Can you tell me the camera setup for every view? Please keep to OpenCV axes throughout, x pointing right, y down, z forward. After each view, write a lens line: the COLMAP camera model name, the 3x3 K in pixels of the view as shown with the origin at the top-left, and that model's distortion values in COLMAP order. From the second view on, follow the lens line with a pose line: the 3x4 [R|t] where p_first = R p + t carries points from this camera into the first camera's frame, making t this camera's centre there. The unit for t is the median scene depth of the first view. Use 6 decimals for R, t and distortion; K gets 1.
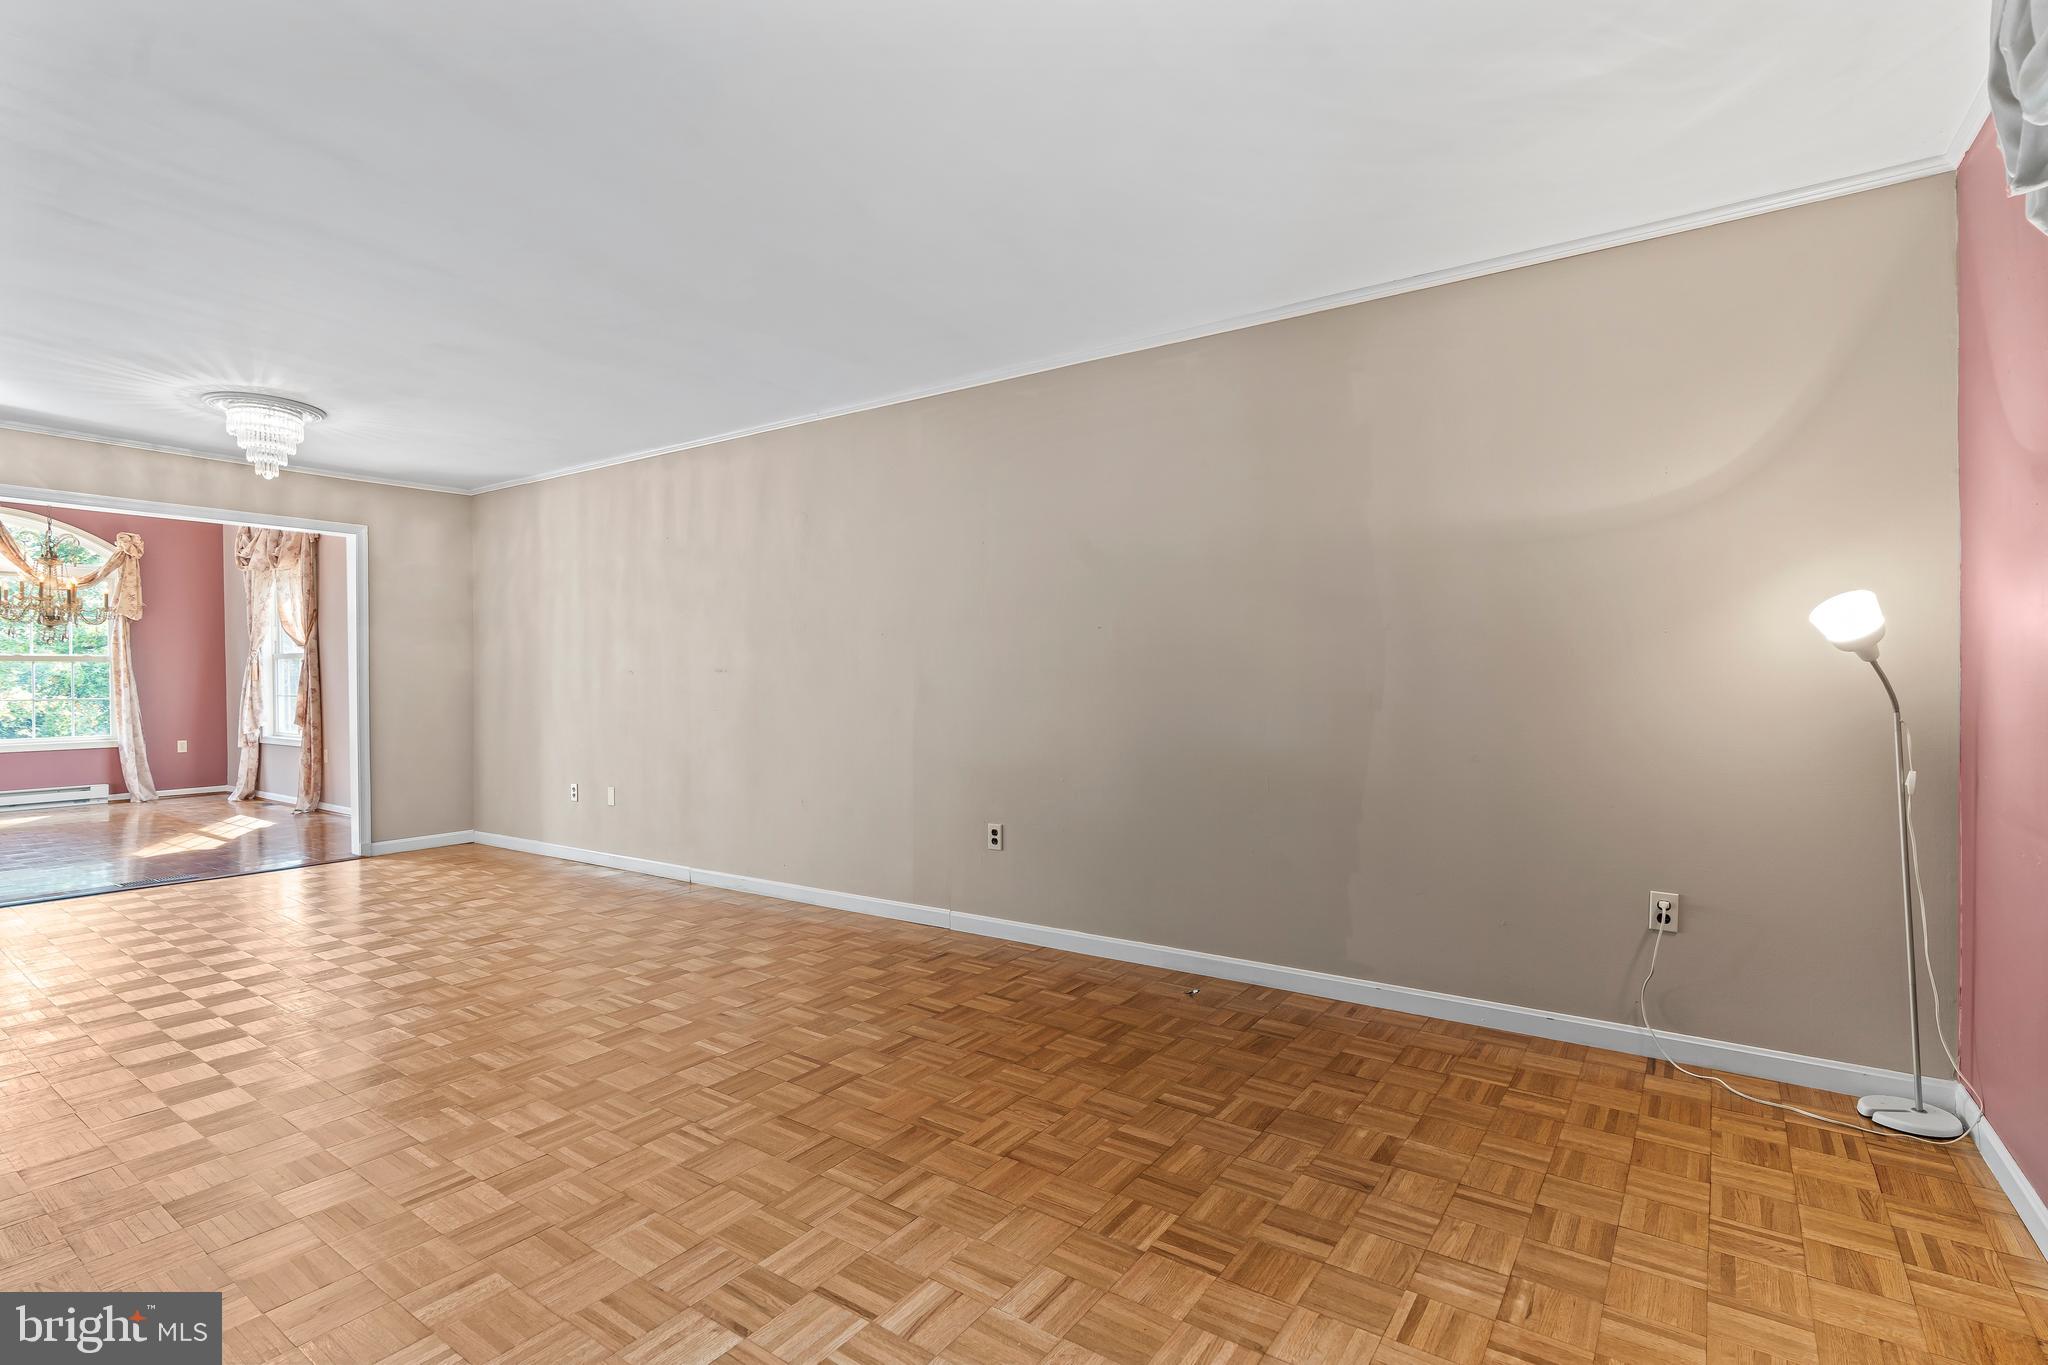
lens RADIAL K [[971.4, 0, 1022.6], [0, 971.4, 683.6], [0, 0, 1]] dist [-0.002983, -0.000106]
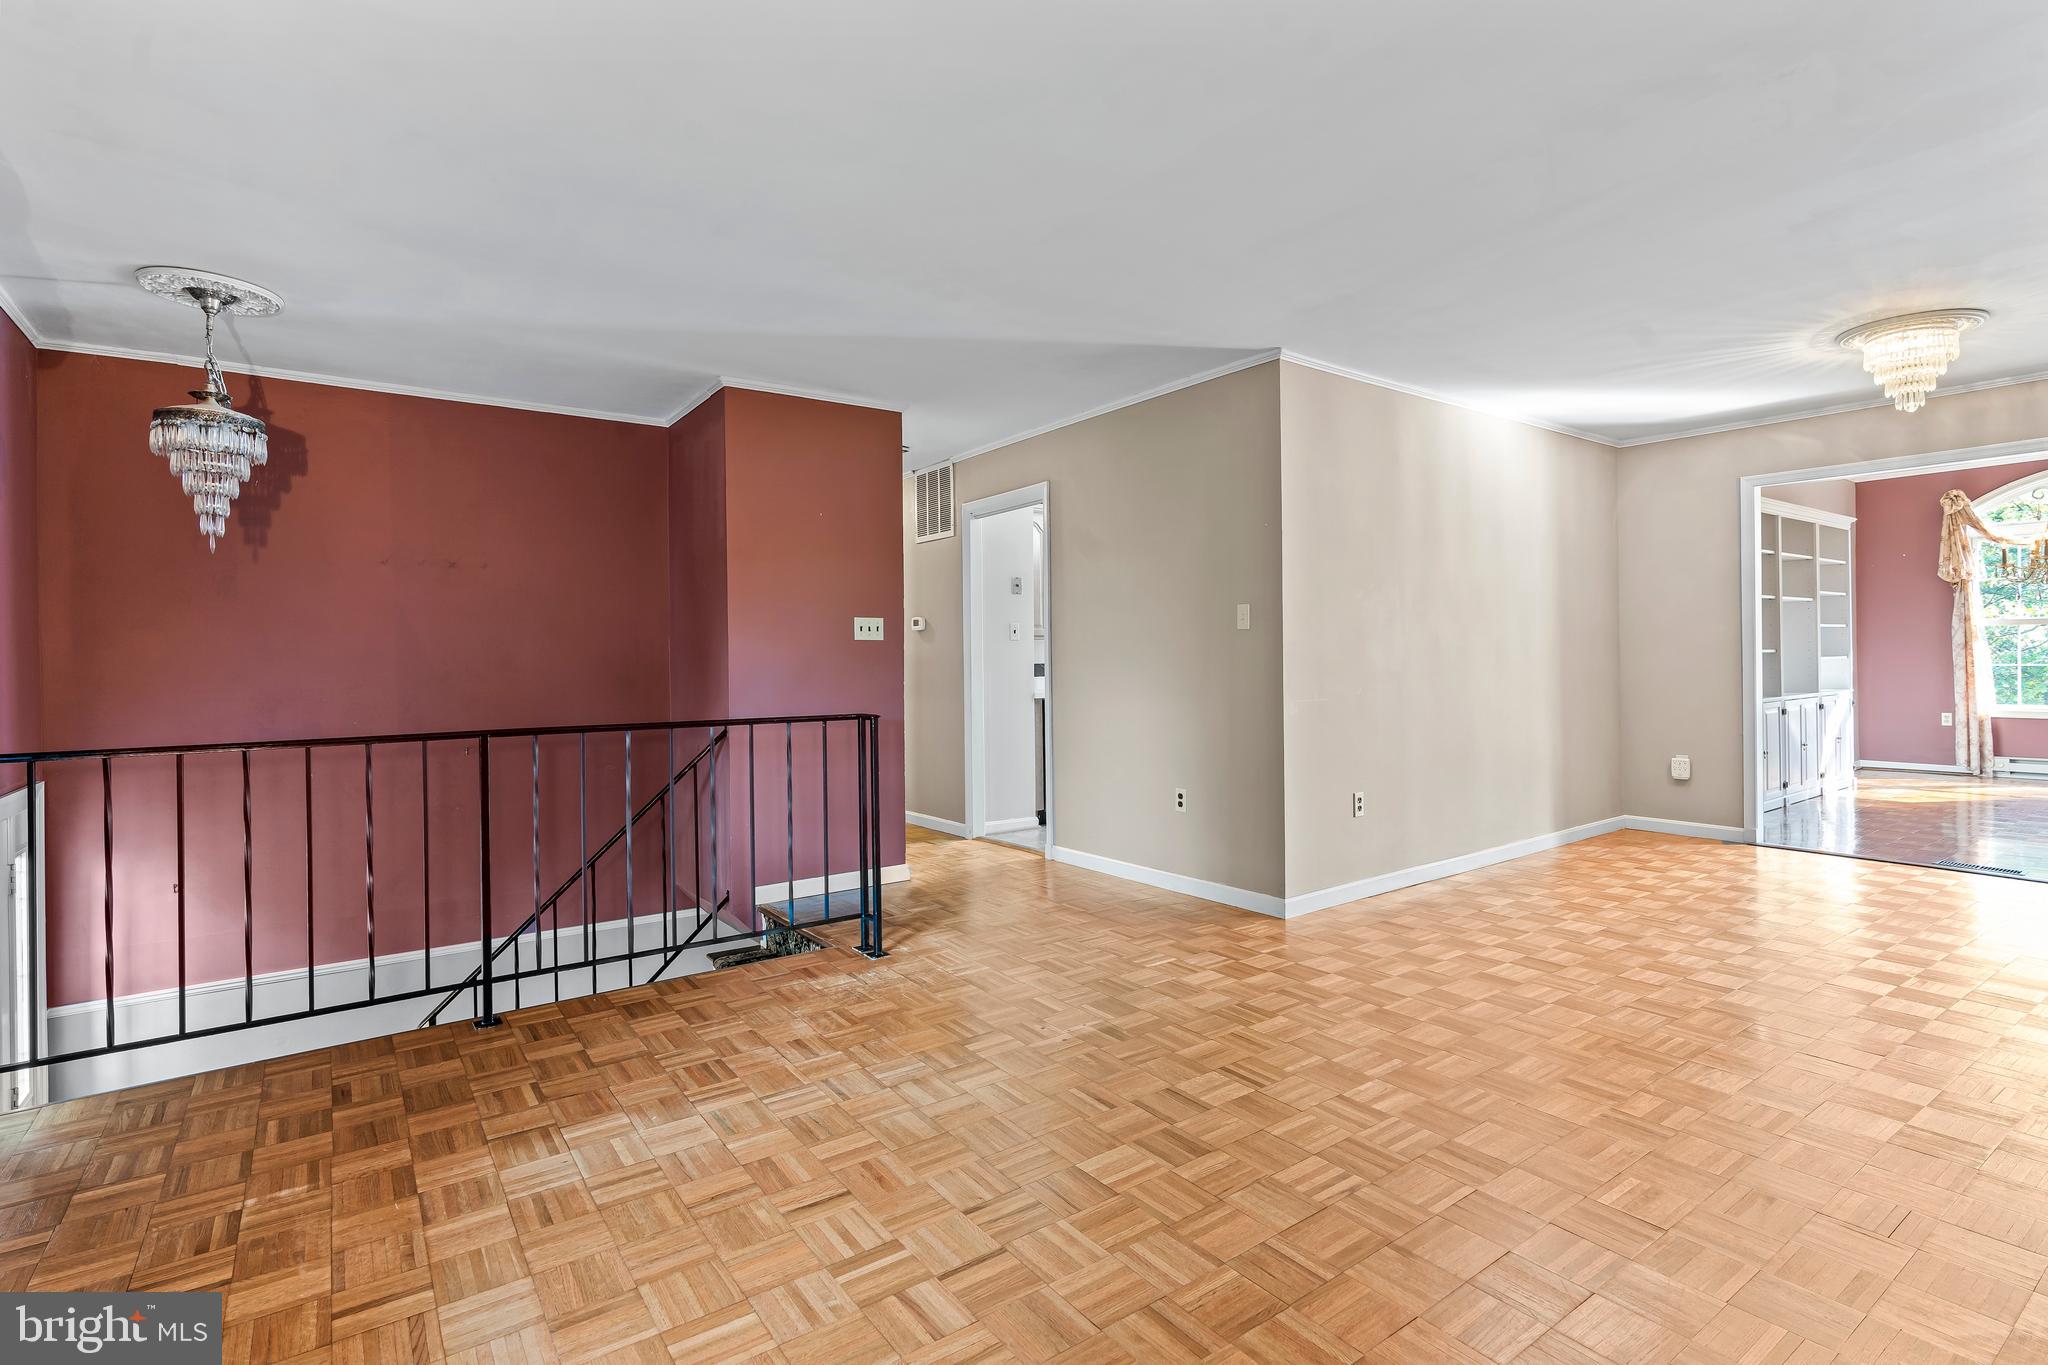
lens RADIAL K [[971.4, 0, 1023.4], [0, 971.4, 667.4], [0, 0, 1]] dist [-0.002983, -0.000106]
pose [[-0.333614, 0.014795, -0.942594, 0.446236], [0.010620, 0.999872, 0.011935, -0.004557], [0.942650, -0.006028, -0.333728, 0.818327]]
